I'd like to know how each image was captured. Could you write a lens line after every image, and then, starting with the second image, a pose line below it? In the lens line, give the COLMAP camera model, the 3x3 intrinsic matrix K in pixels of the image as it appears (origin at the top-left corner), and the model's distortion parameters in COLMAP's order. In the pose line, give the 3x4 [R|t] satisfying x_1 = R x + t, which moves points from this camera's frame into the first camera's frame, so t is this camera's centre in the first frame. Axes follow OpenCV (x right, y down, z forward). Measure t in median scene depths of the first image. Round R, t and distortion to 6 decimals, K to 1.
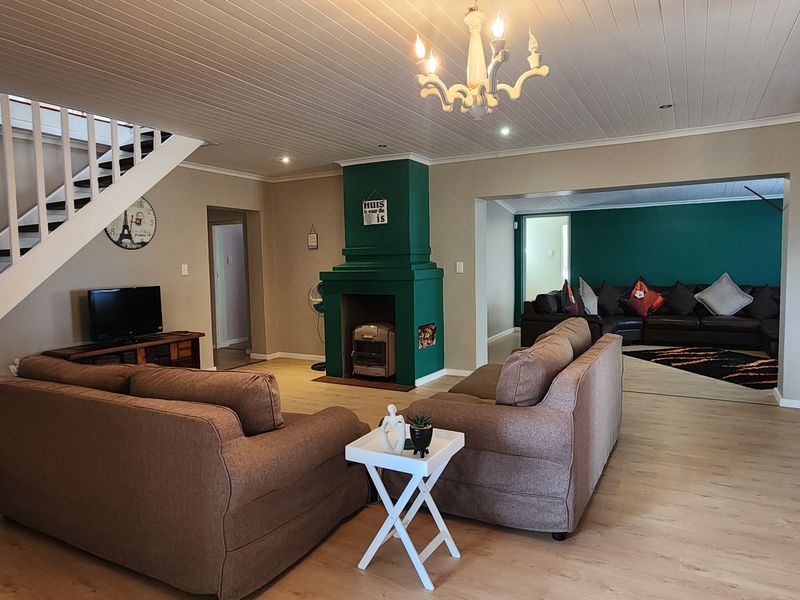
lens RADIAL K [[529.6, 0, 405.9], [0, 529.6, 300.1], [0, 0, 1]] dist [-0.000837, -0.002036]
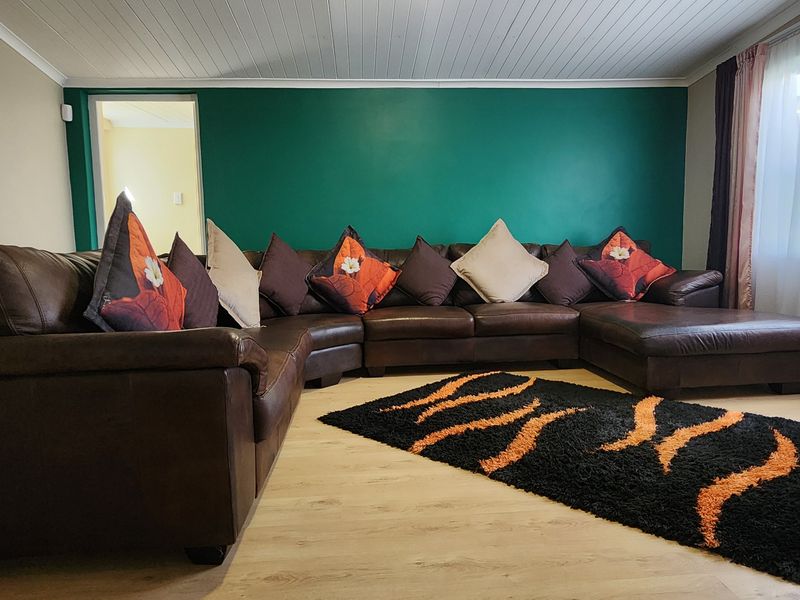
lens RADIAL K [[529.6, 0, 405.9], [0, 529.6, 300.1], [0, 0, 1]] dist [-0.000837, -0.002036]
pose [[0.839238, -0.048981, 0.541553, 0.313870], [0.043454, 0.998791, 0.022996, 0.014502], [-0.542025, 0.004234, 0.840352, 0.796597]]
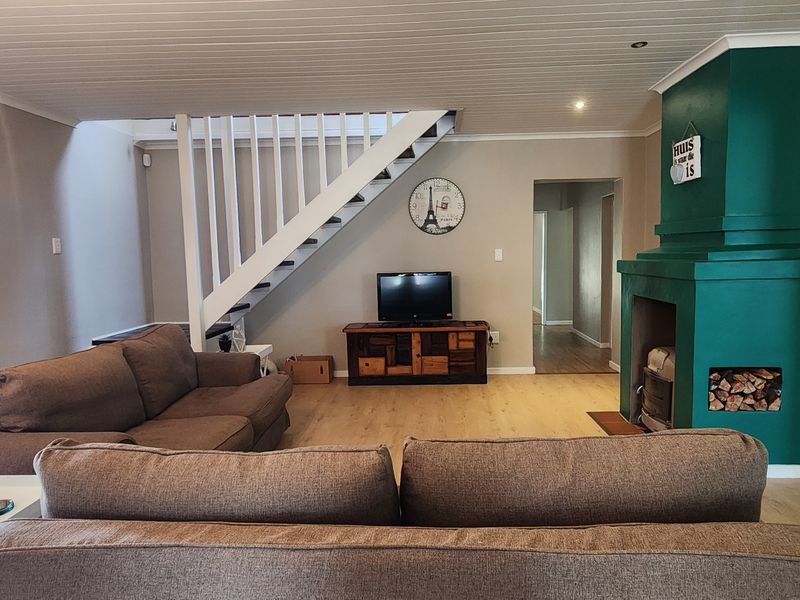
lens RADIAL K [[529.6, 0, 405.9], [0, 529.6, 300.1], [0, 0, 1]] dist [-0.000837, -0.002036]
pose [[0.438659, 0.088562, -0.894279, 0.331497], [-0.056866, 0.995873, 0.070729, -0.034955], [0.896853, 0.019828, 0.441884, 0.452327]]
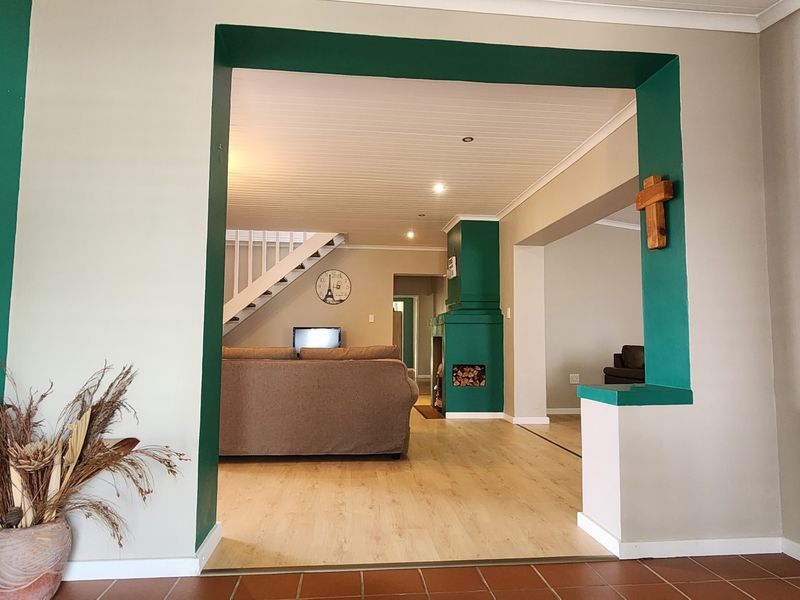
lens RADIAL K [[526.3, 0, 400.0], [0, 526.3, 300.0], [0, 0, 1]] dist [-0.002158, 0.000368]
pose [[0.564268, -0.040109, -0.824617, 0.815572], [-0.080383, 0.991405, -0.103226, 0.035050], [0.821669, 0.124533, 0.556194, 0.251370]]
